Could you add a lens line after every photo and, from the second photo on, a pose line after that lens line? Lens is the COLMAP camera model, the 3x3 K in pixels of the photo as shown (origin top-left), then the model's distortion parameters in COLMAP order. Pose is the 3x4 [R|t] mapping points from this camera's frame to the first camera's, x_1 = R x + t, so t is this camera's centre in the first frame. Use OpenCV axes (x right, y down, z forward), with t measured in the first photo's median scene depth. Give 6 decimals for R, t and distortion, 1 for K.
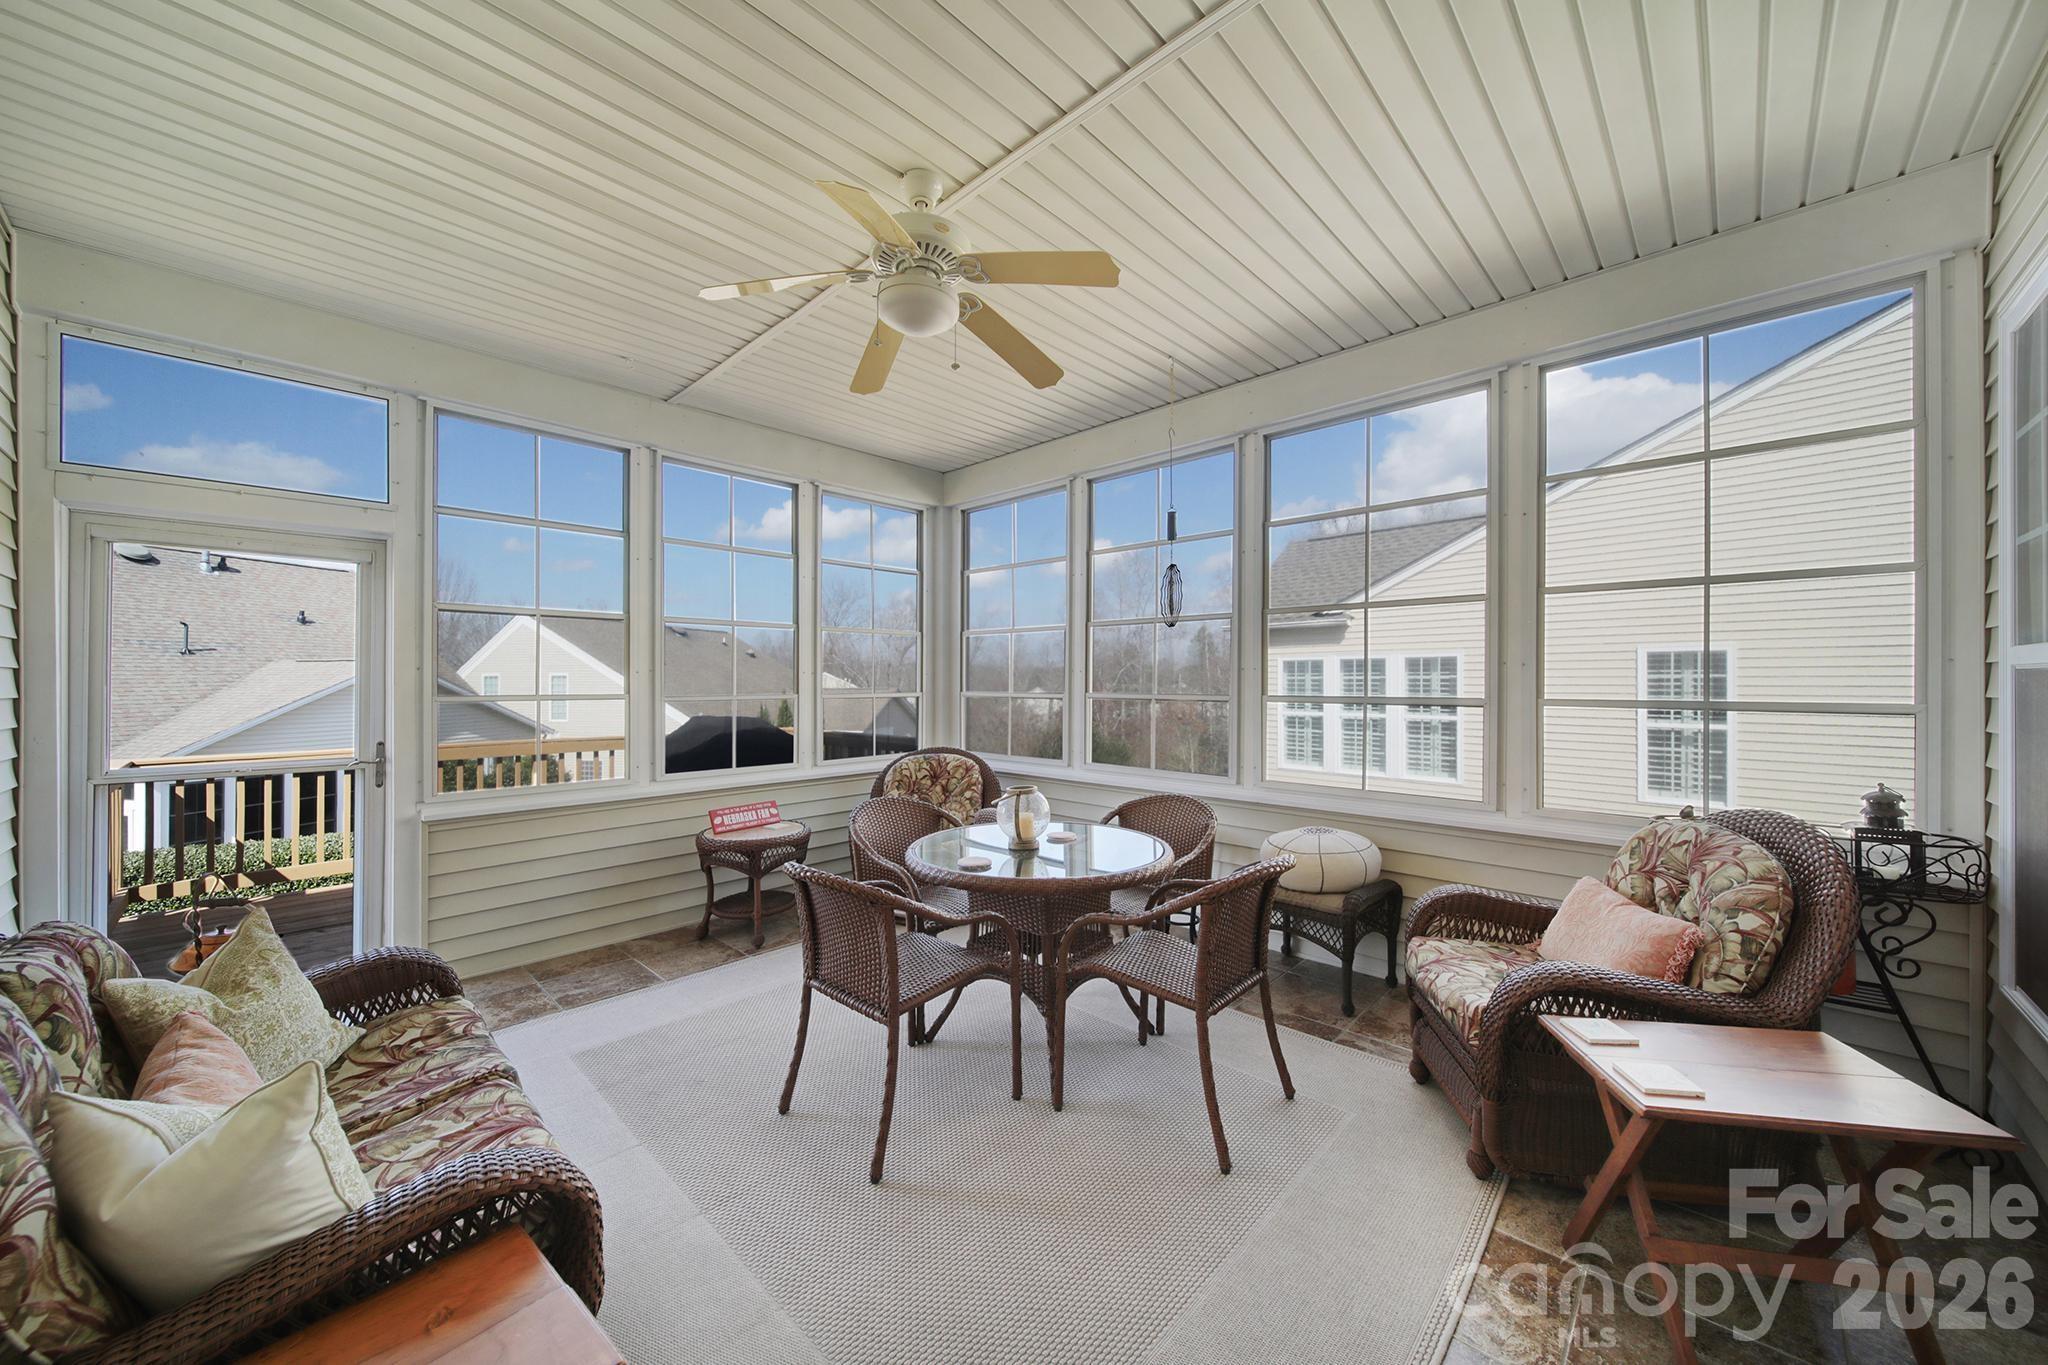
lens RADIAL K [[726.8, 0, 1018.2], [0, 726.8, 675.1], [0, 0, 1]] dist [-0.000010, -0.000002]
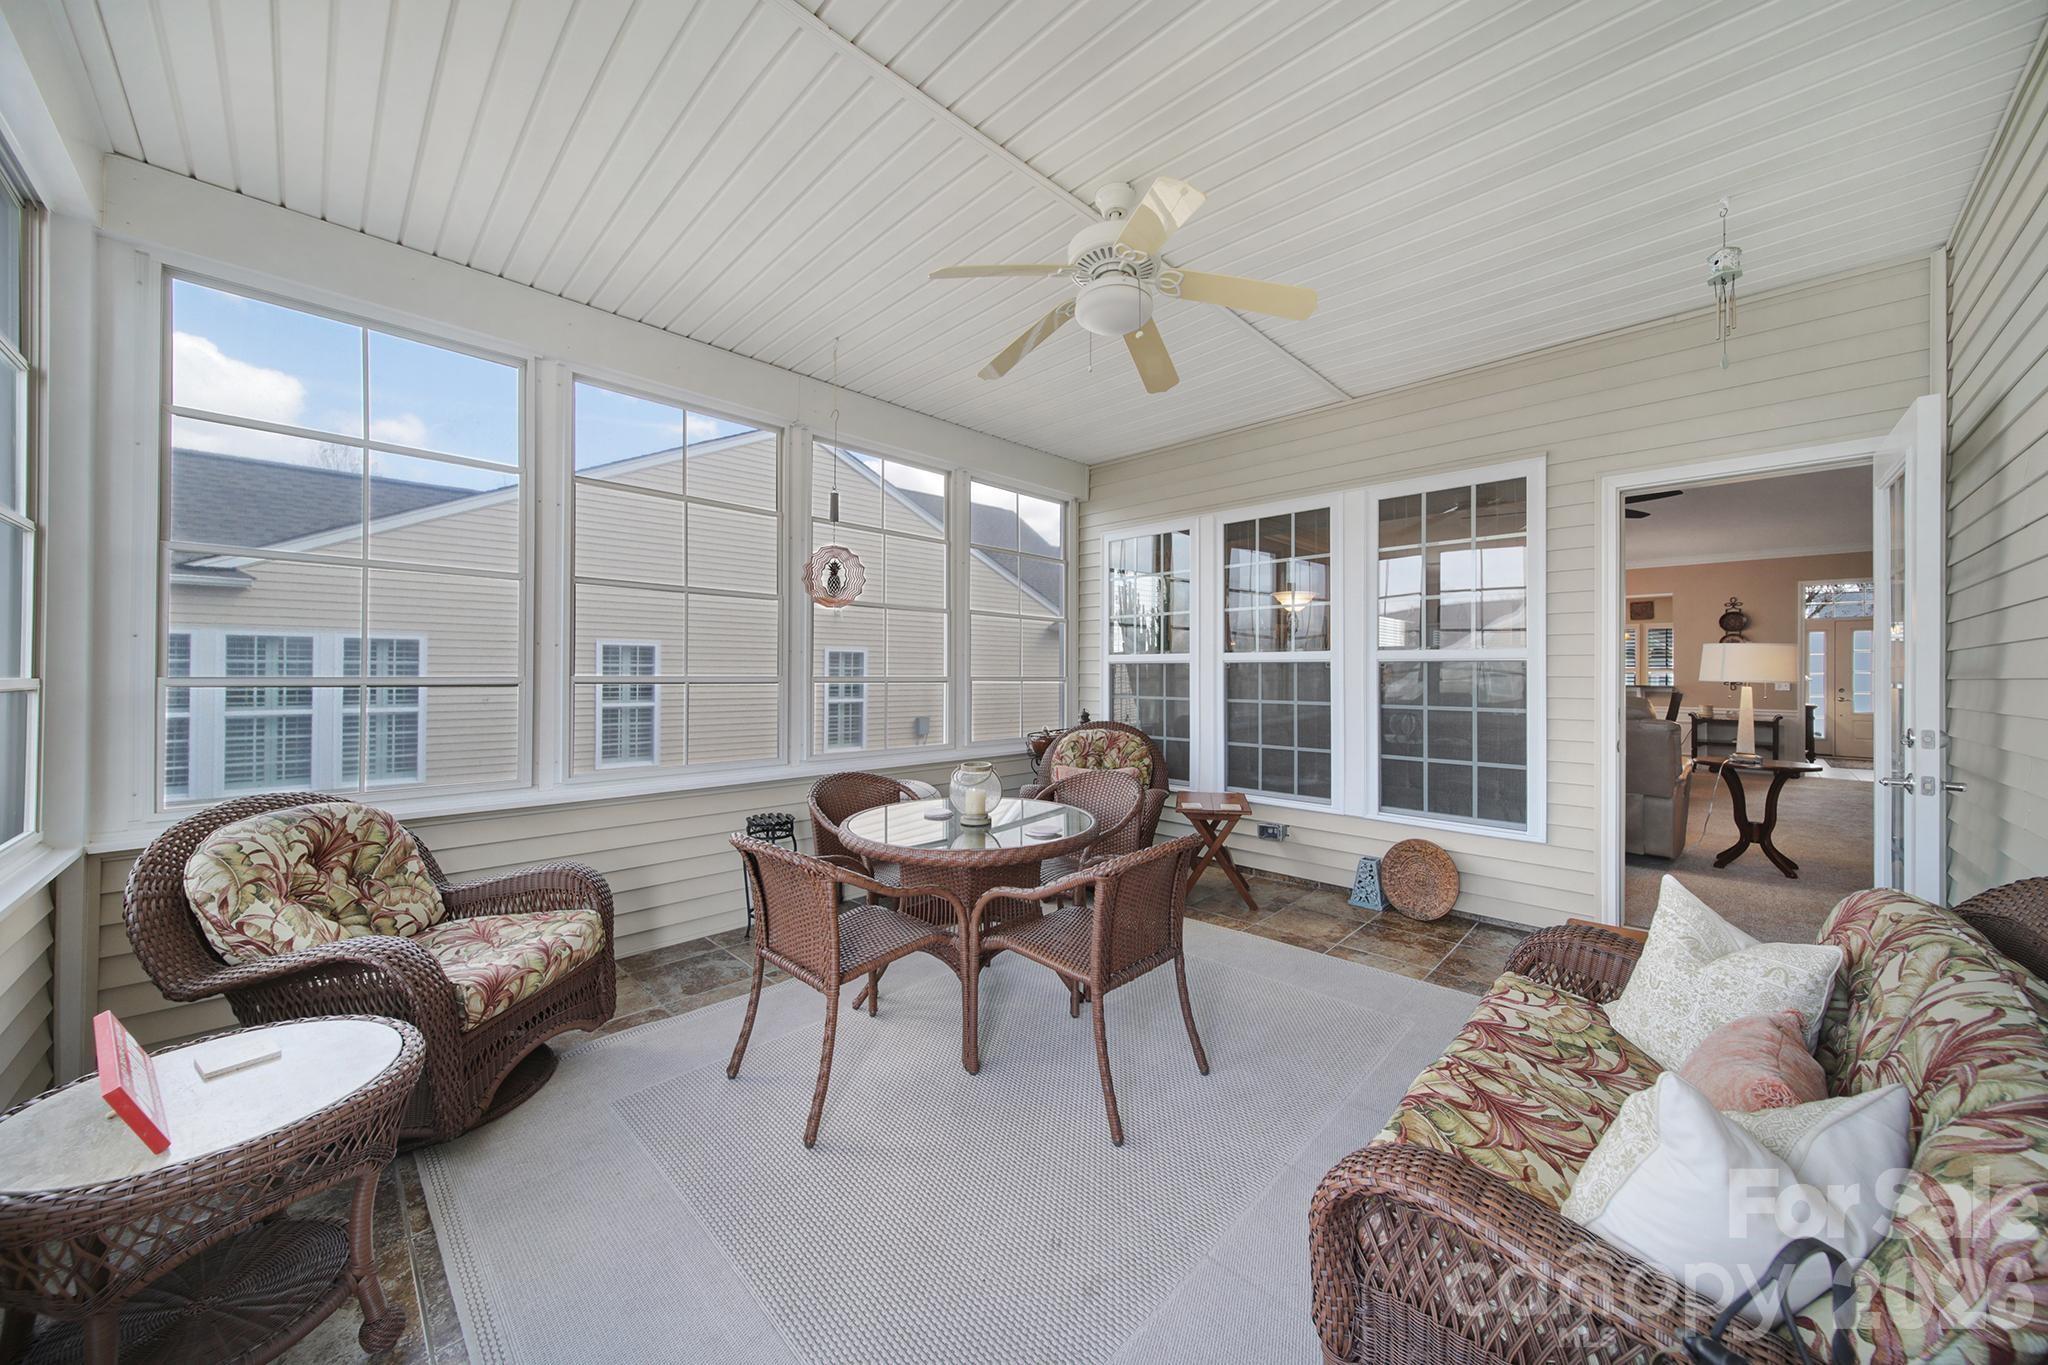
lens RADIAL K [[726.8, 0, 1018.2], [0, 726.8, 675.1], [0, 0, 1]] dist [-0.000010, -0.000002]
pose [[0.015559, 0.000338, 0.999879, -0.580783], [-0.012645, 0.999920, -0.000142, 0.017718], [-0.999799, -0.012641, 0.015562, 0.538650]]
